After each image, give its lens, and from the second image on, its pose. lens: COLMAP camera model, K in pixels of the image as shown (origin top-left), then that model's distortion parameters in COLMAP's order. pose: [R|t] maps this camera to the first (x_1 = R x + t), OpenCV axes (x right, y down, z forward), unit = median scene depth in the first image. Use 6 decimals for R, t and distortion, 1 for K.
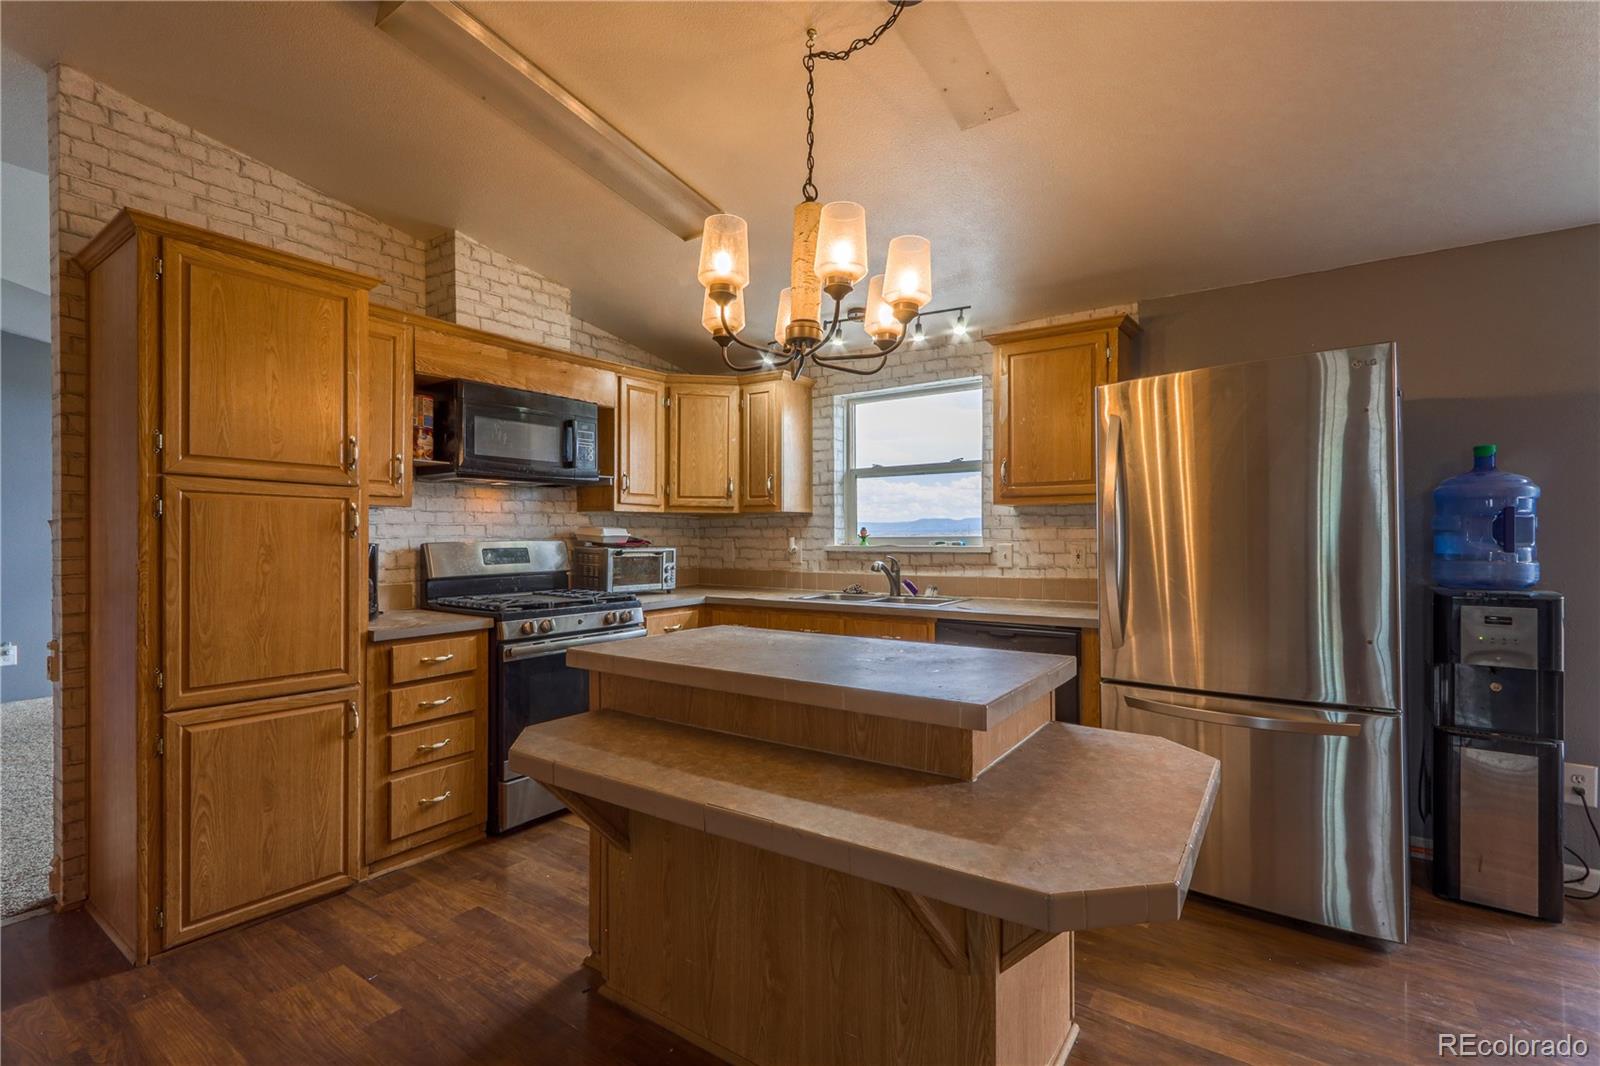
lens RADIAL K [[728.0, 0, 800.0], [0, 728.0, 533.0], [0, 0, 1]] dist [0.002285, 0.000232]
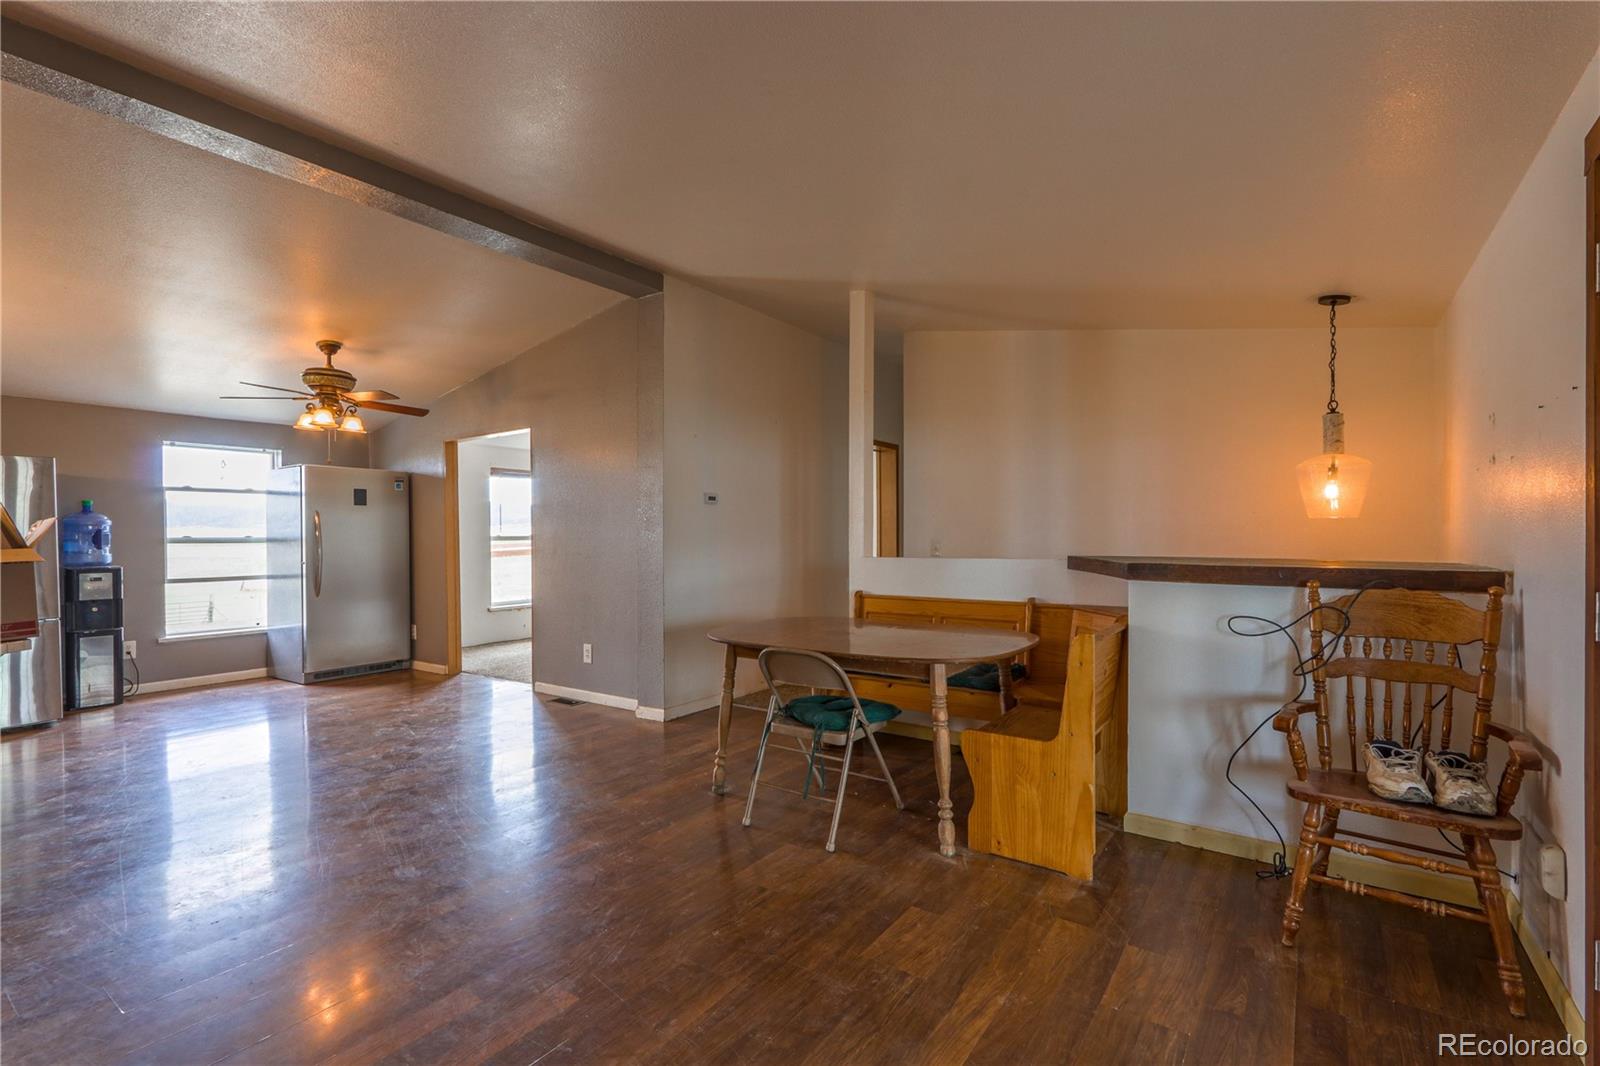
lens RADIAL K [[728.0, 0, 800.0], [0, 728.0, 533.0], [0, 0, 1]] dist [0.002285, 0.000232]
pose [[0.004662, -0.005975, 0.999971, -0.854446], [0.008377, 0.999947, 0.005935, -0.013399], [-0.999954, 0.008349, 0.004711, -0.789669]]
